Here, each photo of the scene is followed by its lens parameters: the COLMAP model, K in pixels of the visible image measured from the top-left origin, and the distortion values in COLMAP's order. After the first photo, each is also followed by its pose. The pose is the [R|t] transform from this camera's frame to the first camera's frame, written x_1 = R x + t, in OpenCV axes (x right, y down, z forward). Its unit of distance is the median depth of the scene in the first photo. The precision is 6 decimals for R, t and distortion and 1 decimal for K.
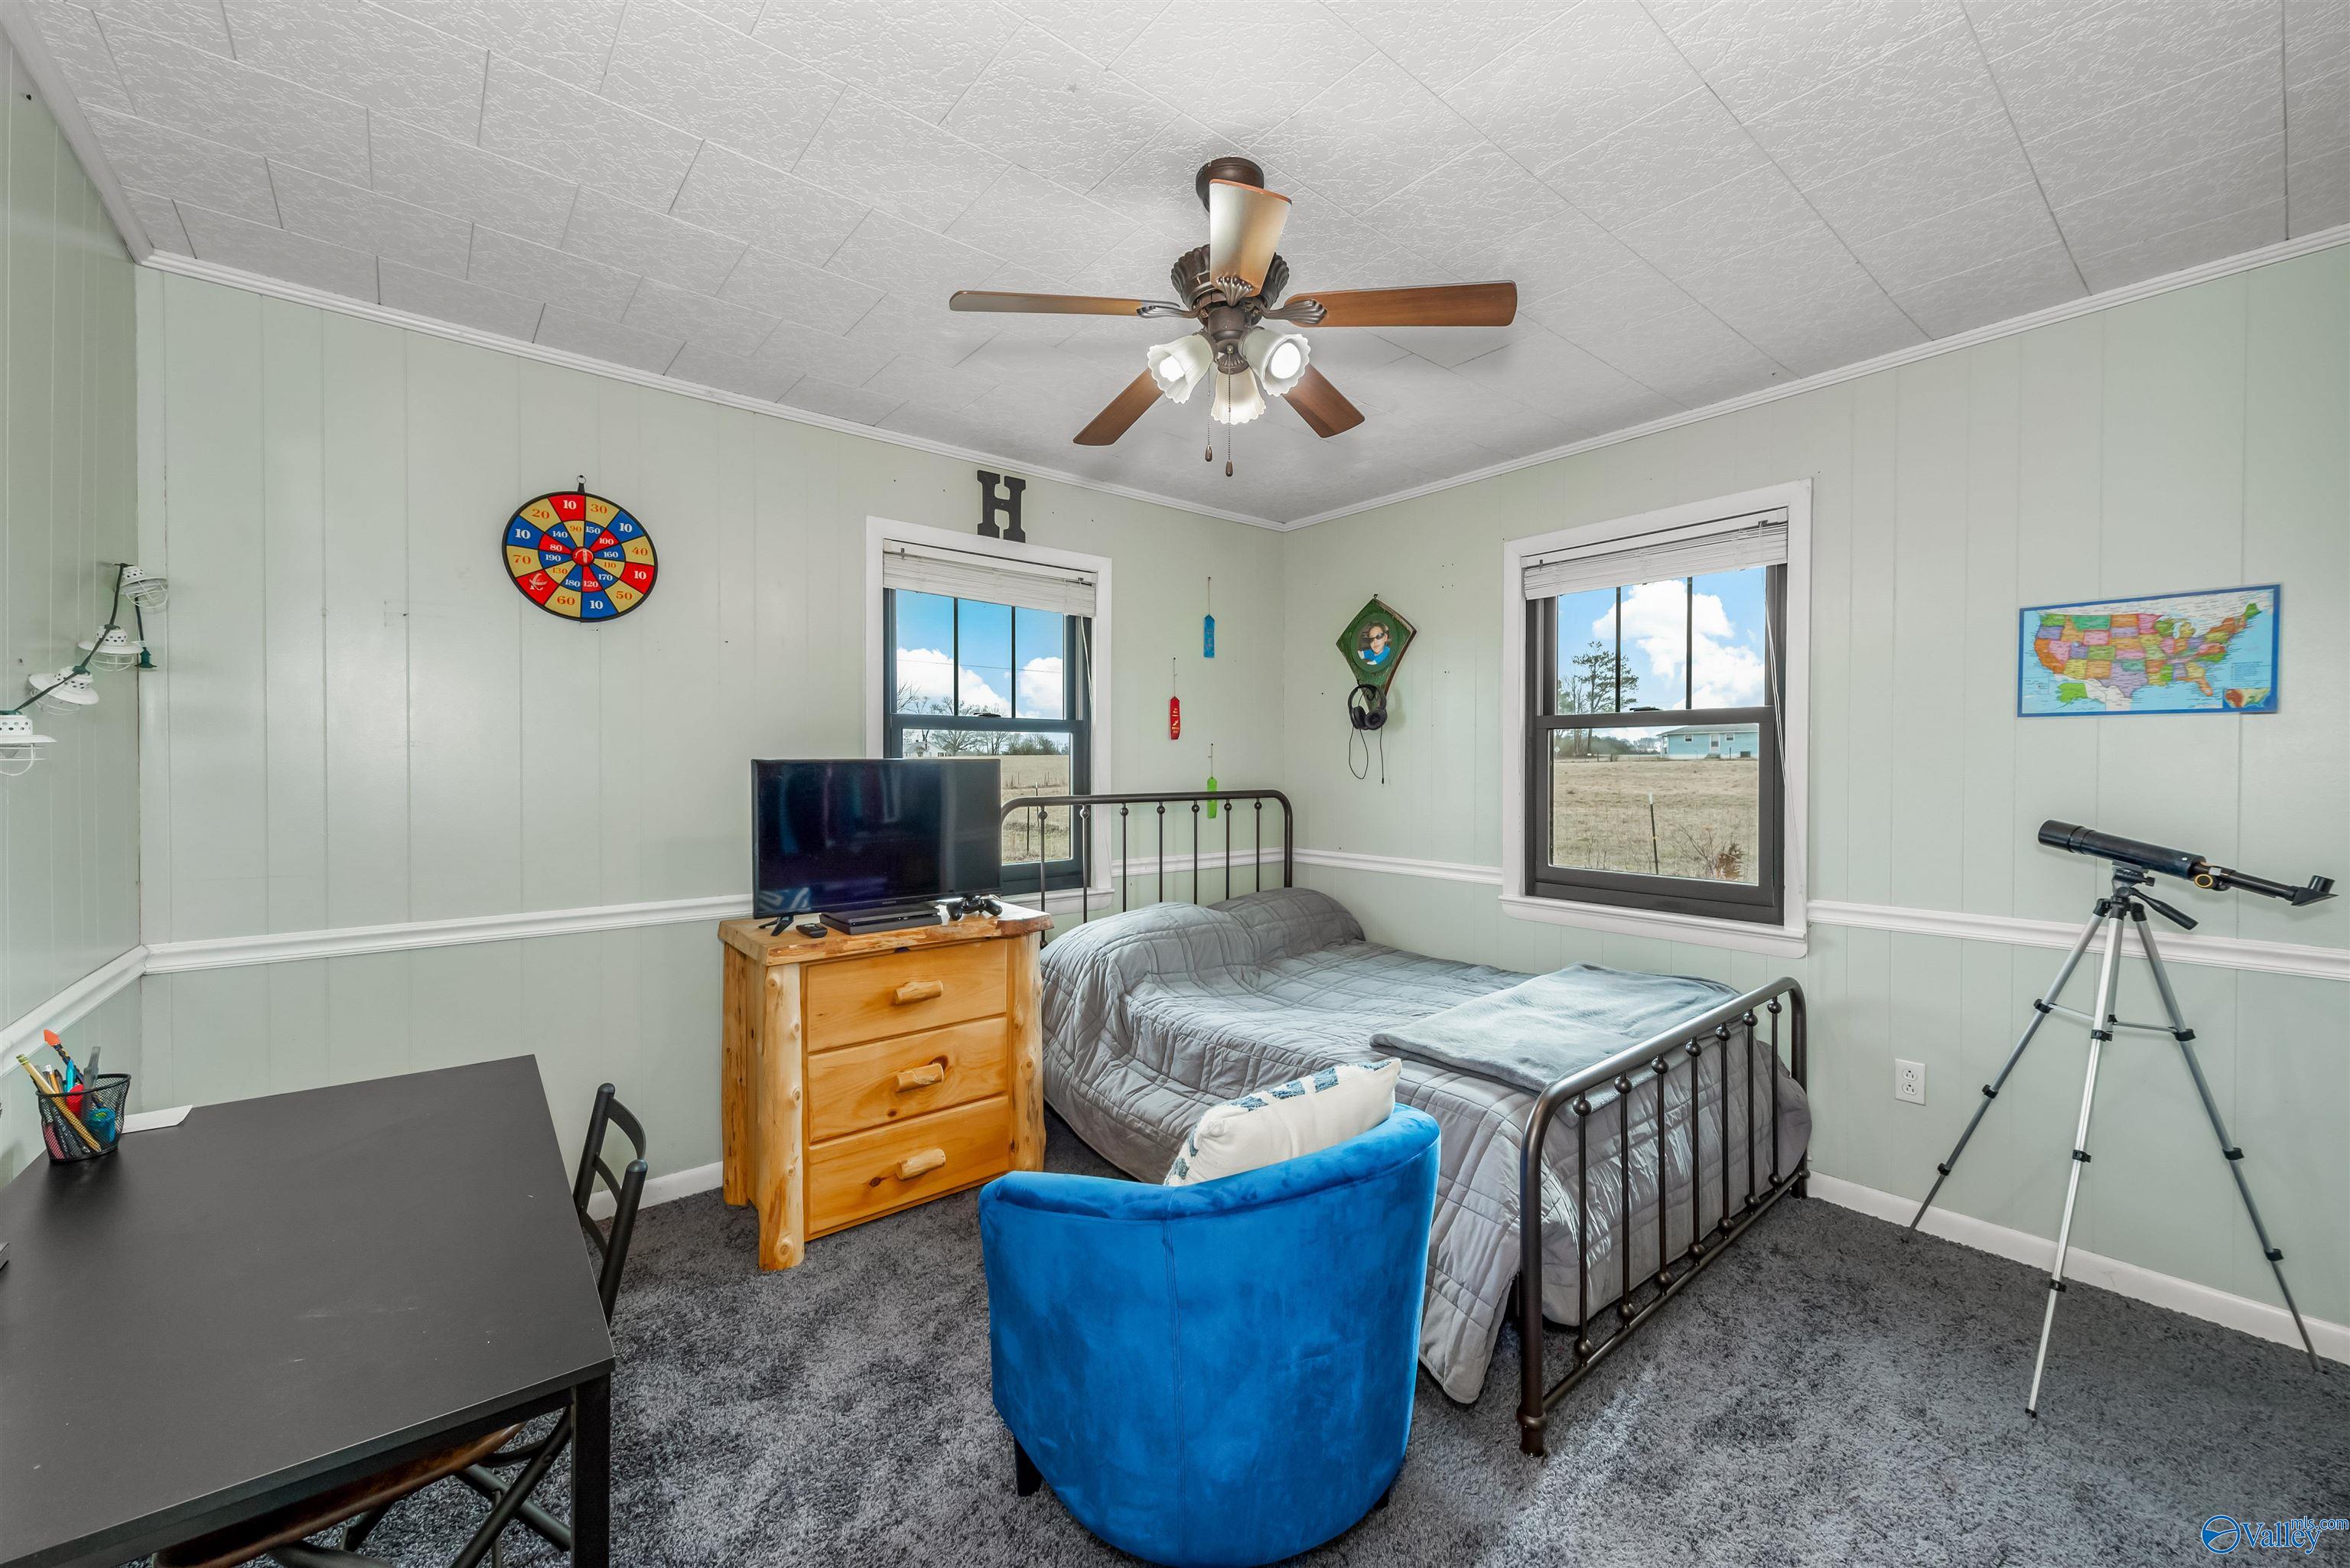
lens RADIAL K [[921.1, 0, 1205.2], [0, 921.1, 767.0], [0, 0, 1]] dist [0.012969, -0.003355]
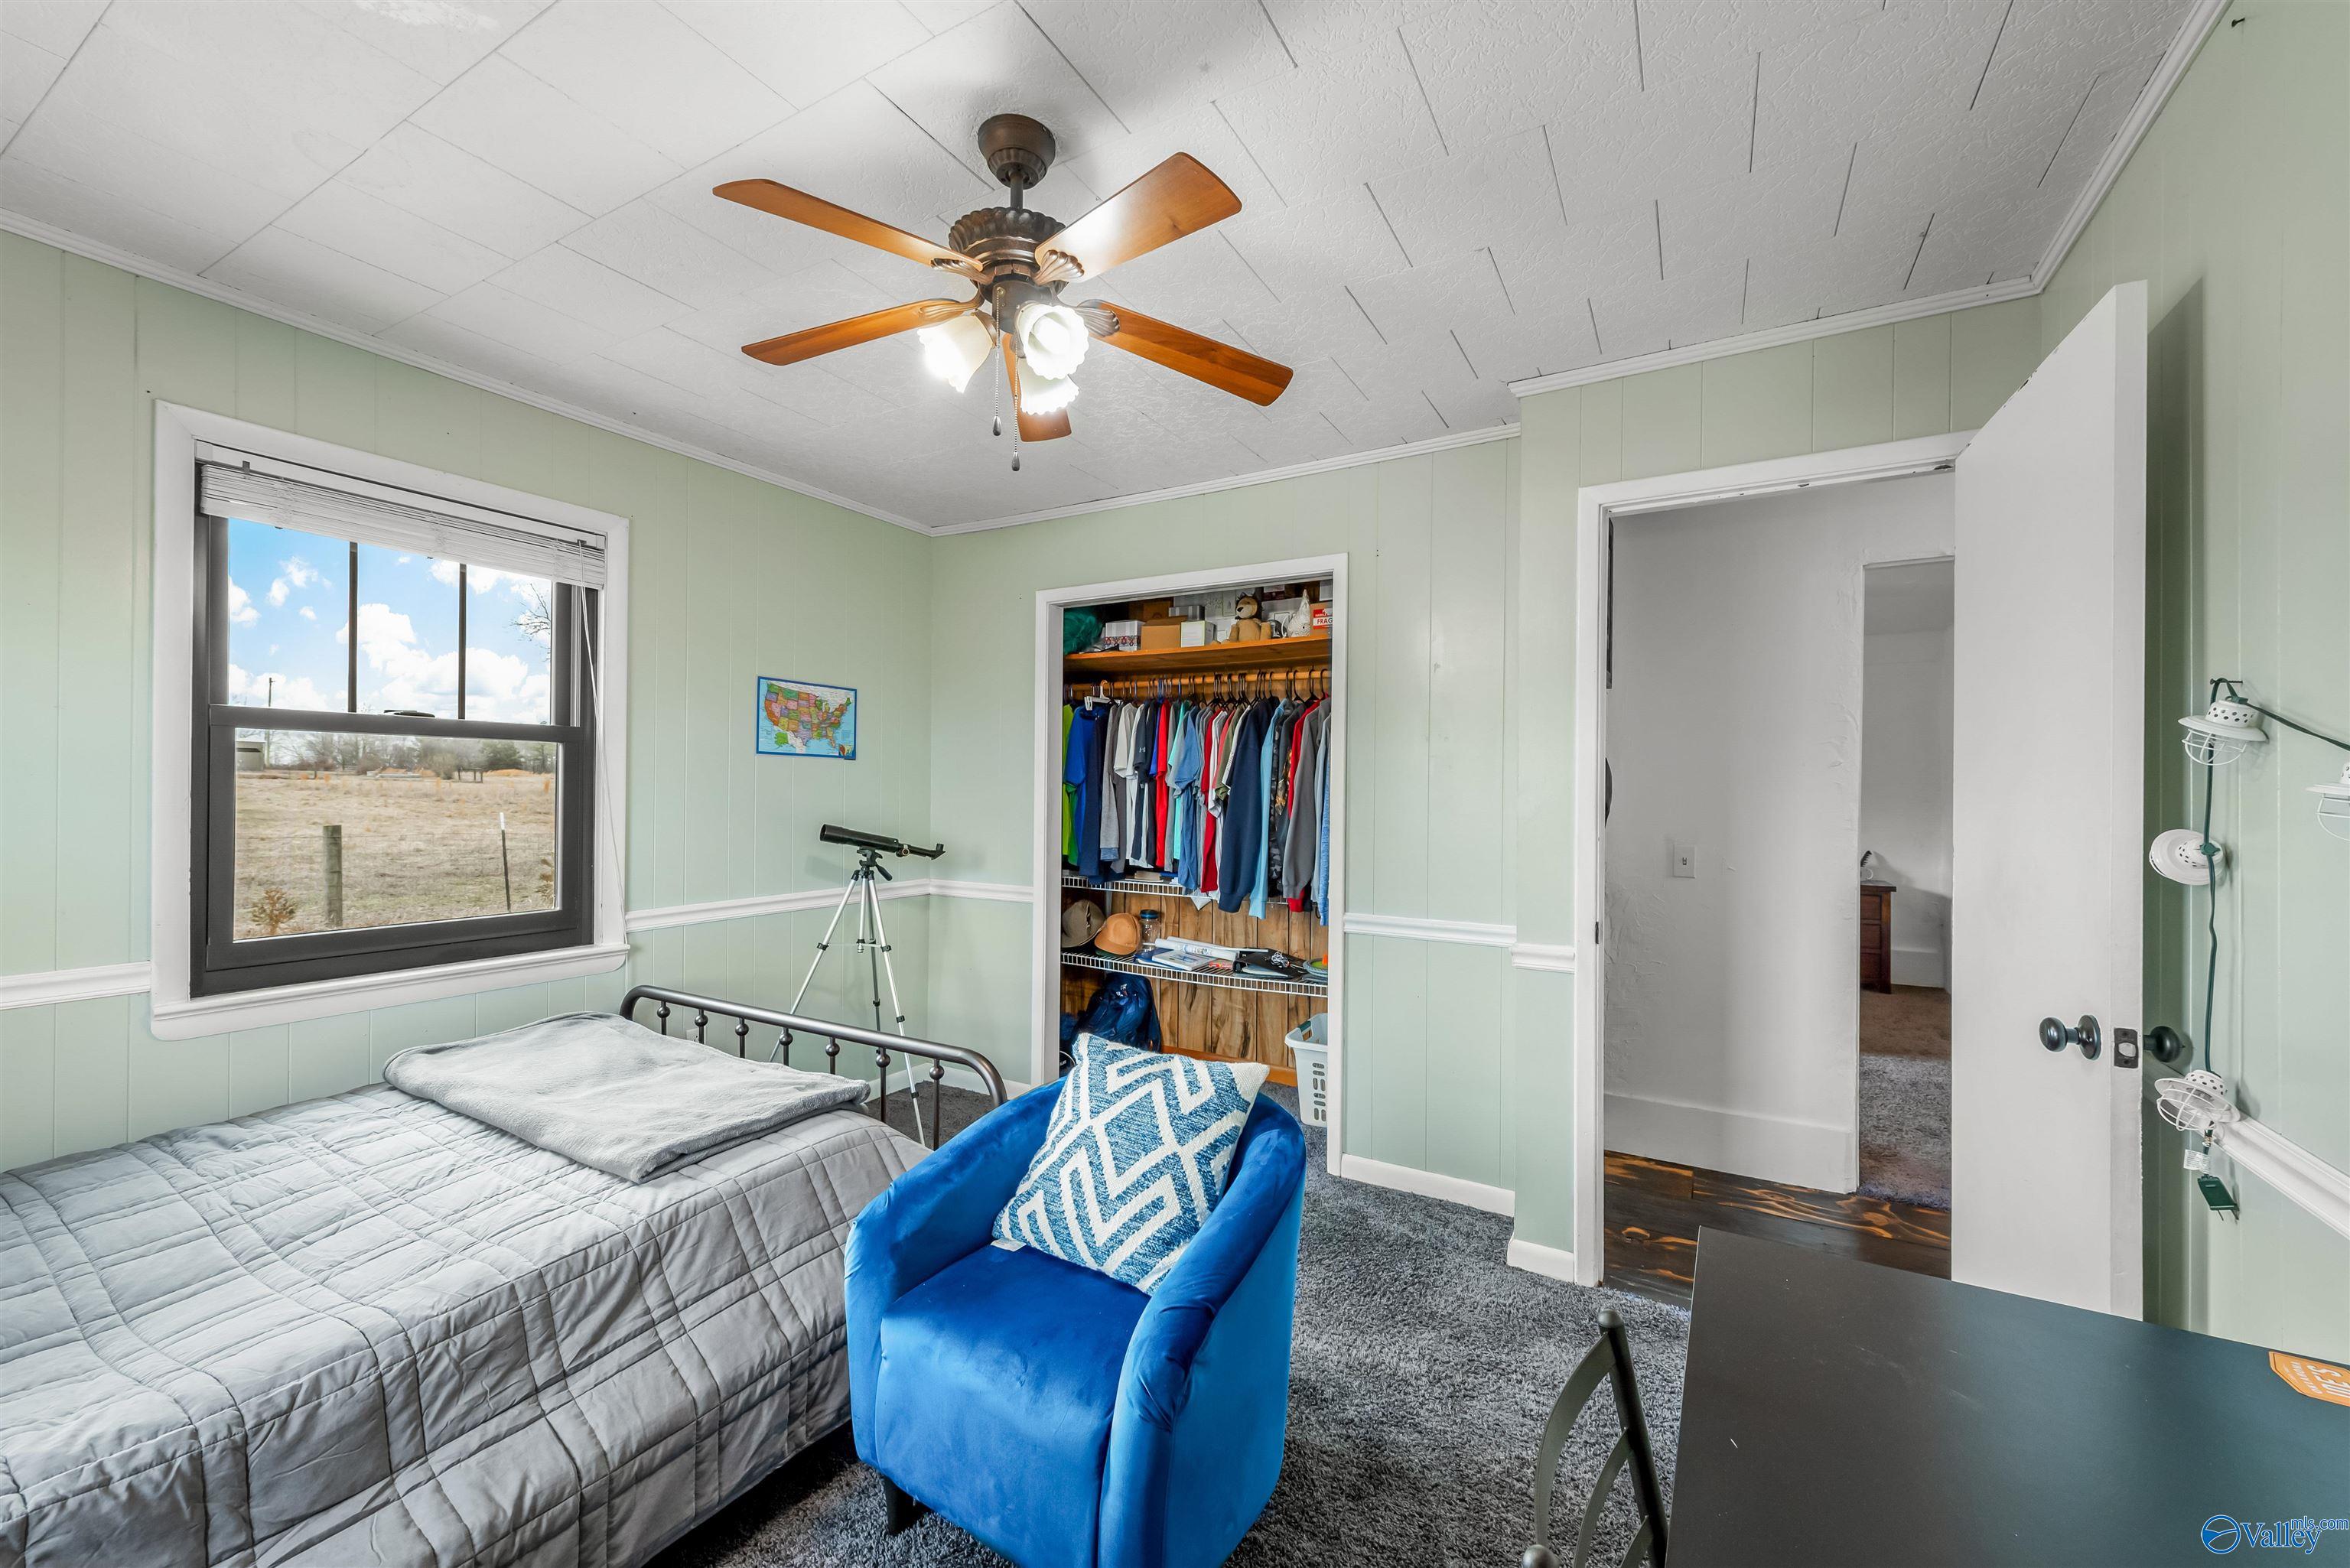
lens RADIAL K [[904.7, 0, 1196.5], [0, 904.7, 786.1], [0, 0, 1]] dist [0.014162, -0.004071]
pose [[-0.337036, -0.001411, 0.941491, -0.568537], [-0.010685, 0.999940, -0.002327, -0.007359], [-0.941431, -0.010844, -0.337031, 0.742306]]
